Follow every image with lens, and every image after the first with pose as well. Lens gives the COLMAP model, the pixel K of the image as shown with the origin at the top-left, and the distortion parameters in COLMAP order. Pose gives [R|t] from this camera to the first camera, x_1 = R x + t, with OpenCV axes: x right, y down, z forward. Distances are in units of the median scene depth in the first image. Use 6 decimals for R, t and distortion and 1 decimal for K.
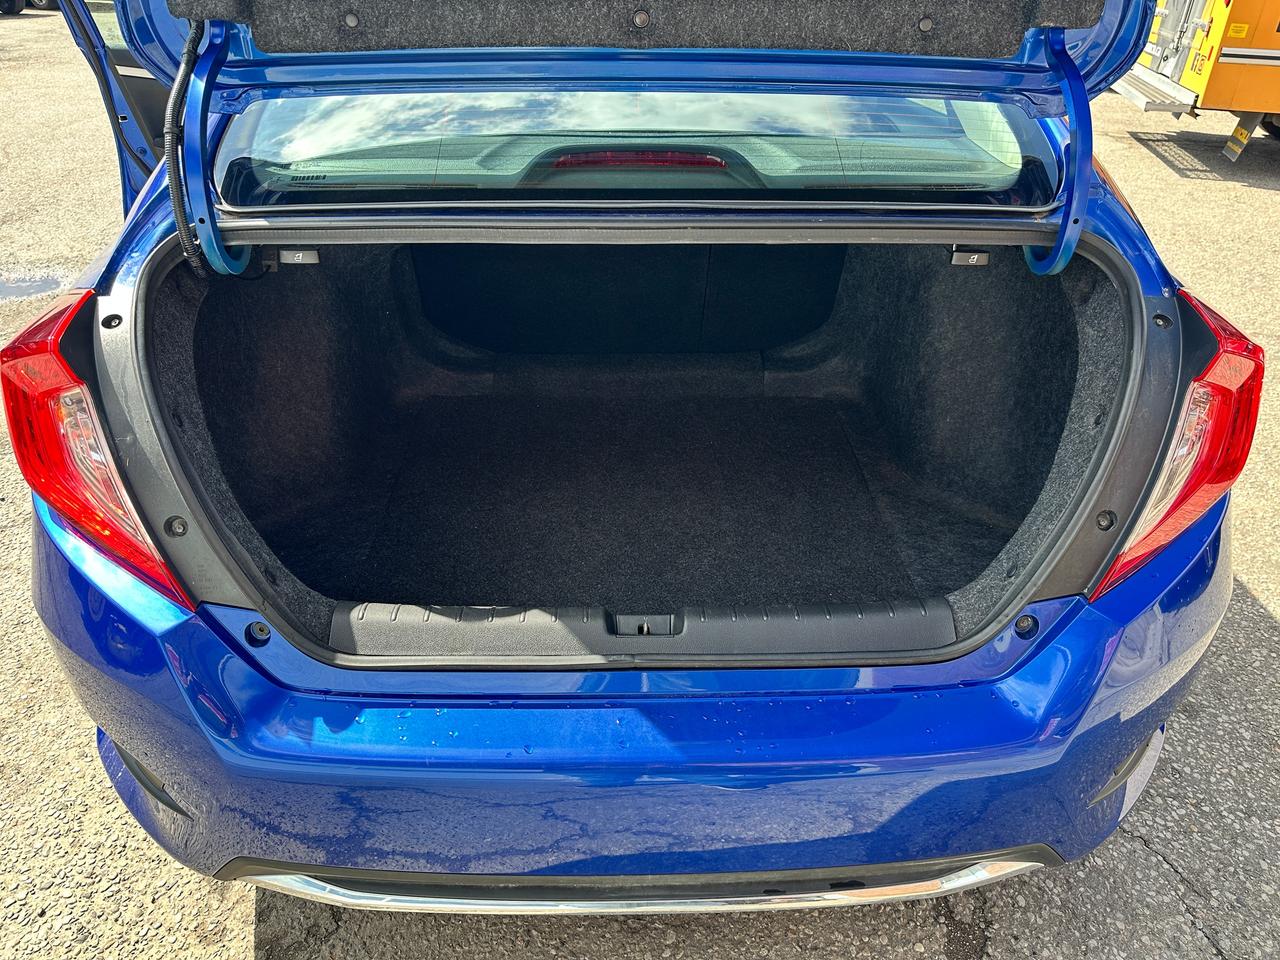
lens RADIAL K [[905.1, 0, 640.0], [0, 905.1, 480.0], [0, 0, 1]] dist [0.031601, -0.036983]
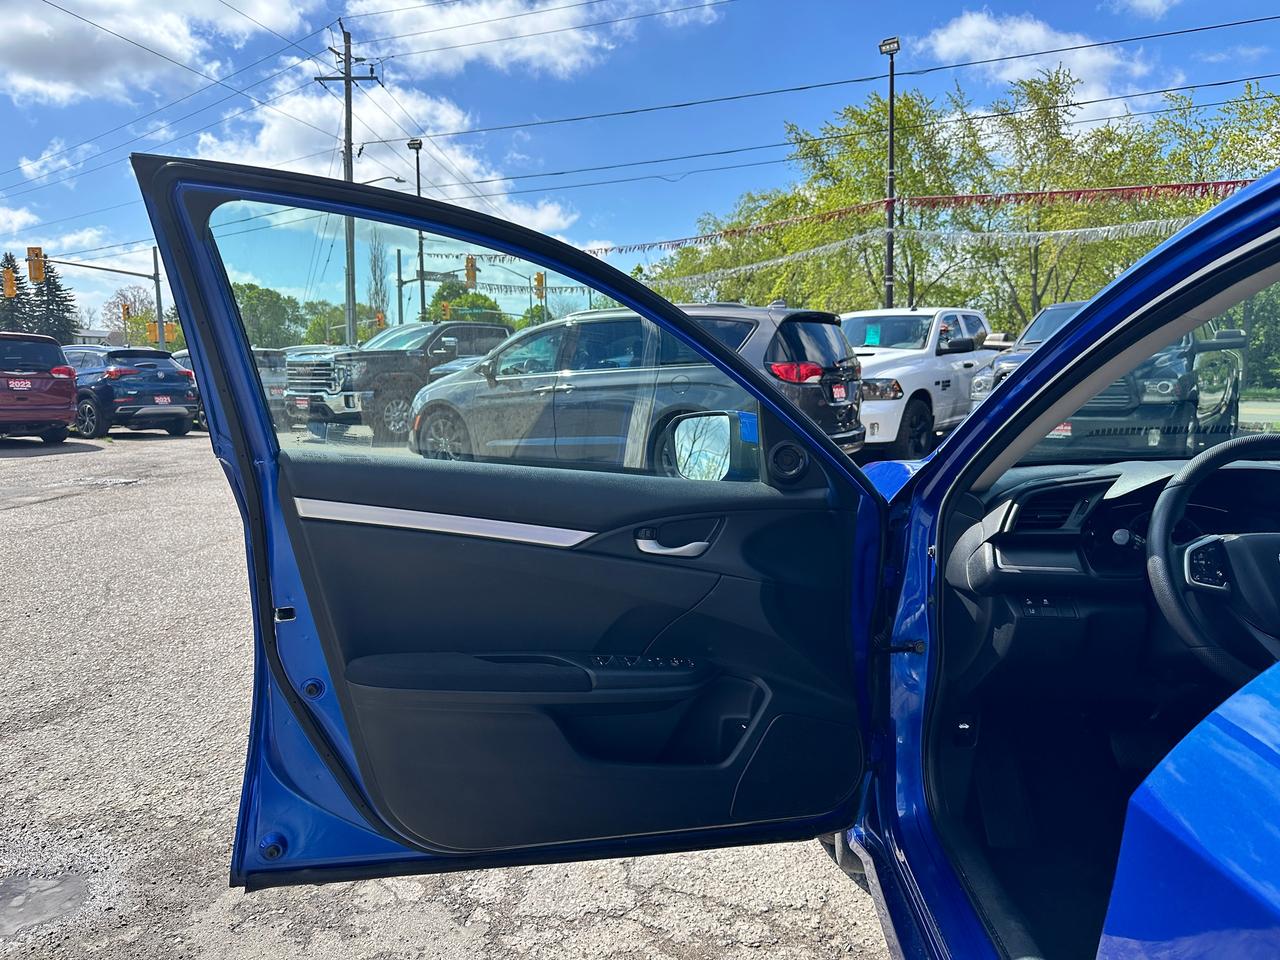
lens RADIAL K [[905.1, 0, 640.0], [0, 905.1, 480.0], [0, 0, 1]] dist [0.031601, -0.036983]
pose [[0.996010, -0.004956, -0.089105, -0.686719], [-0.032172, 0.911379, -0.410309, -0.534411], [0.083242, 0.411538, 0.907583, 1.140797]]
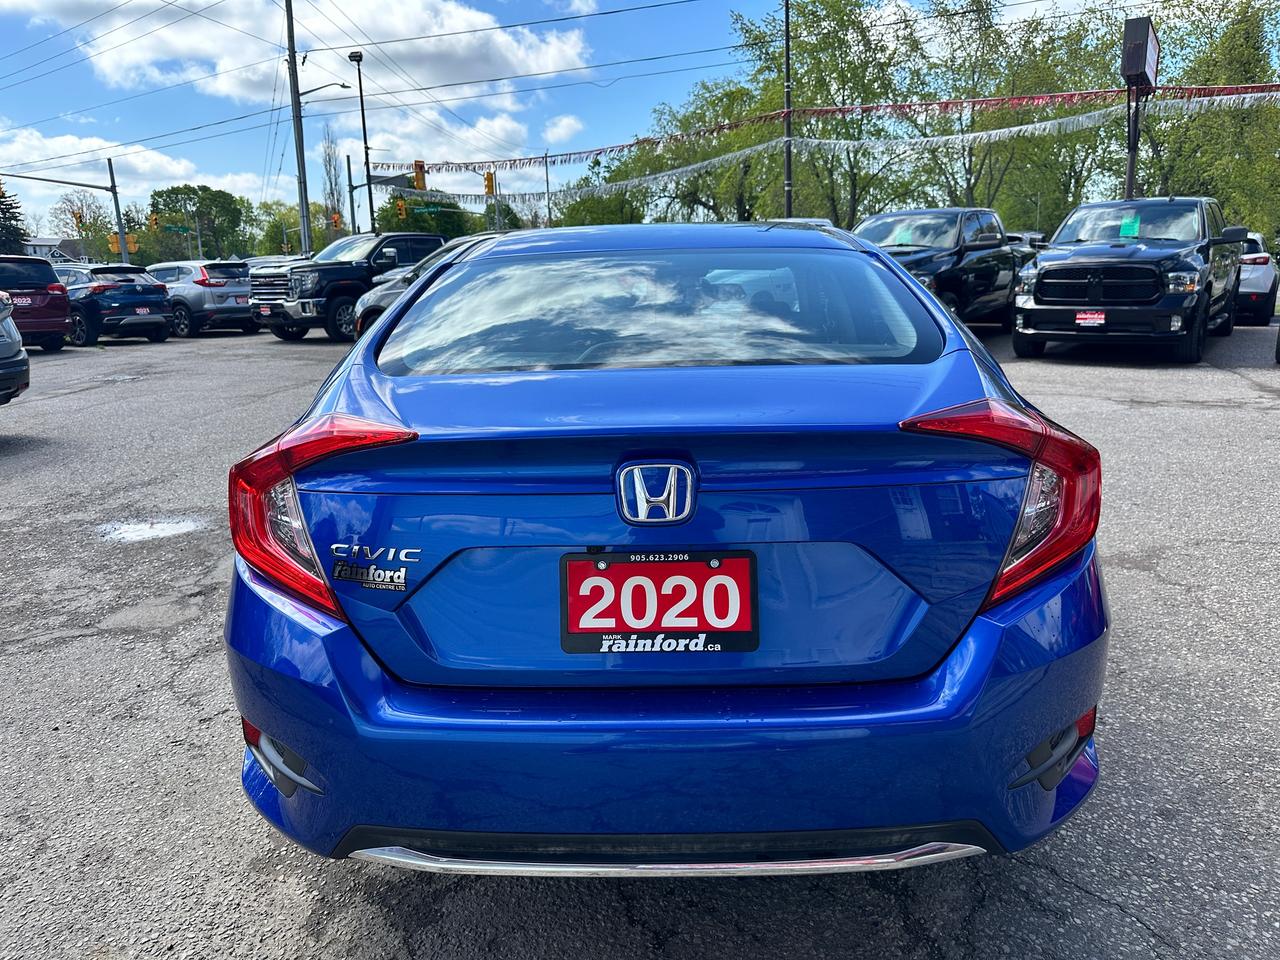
lens RADIAL K [[908.9, 0, 644.3], [0, 908.9, 484.1], [0, 0, 1]] dist [-0.013825, 0.002141]
pose [[0.997978, -0.025543, -0.058196, 0.045149], [0.006816, 0.953416, -0.301581, 0.223448], [0.063188, 0.300575, 0.951663, -0.243691]]
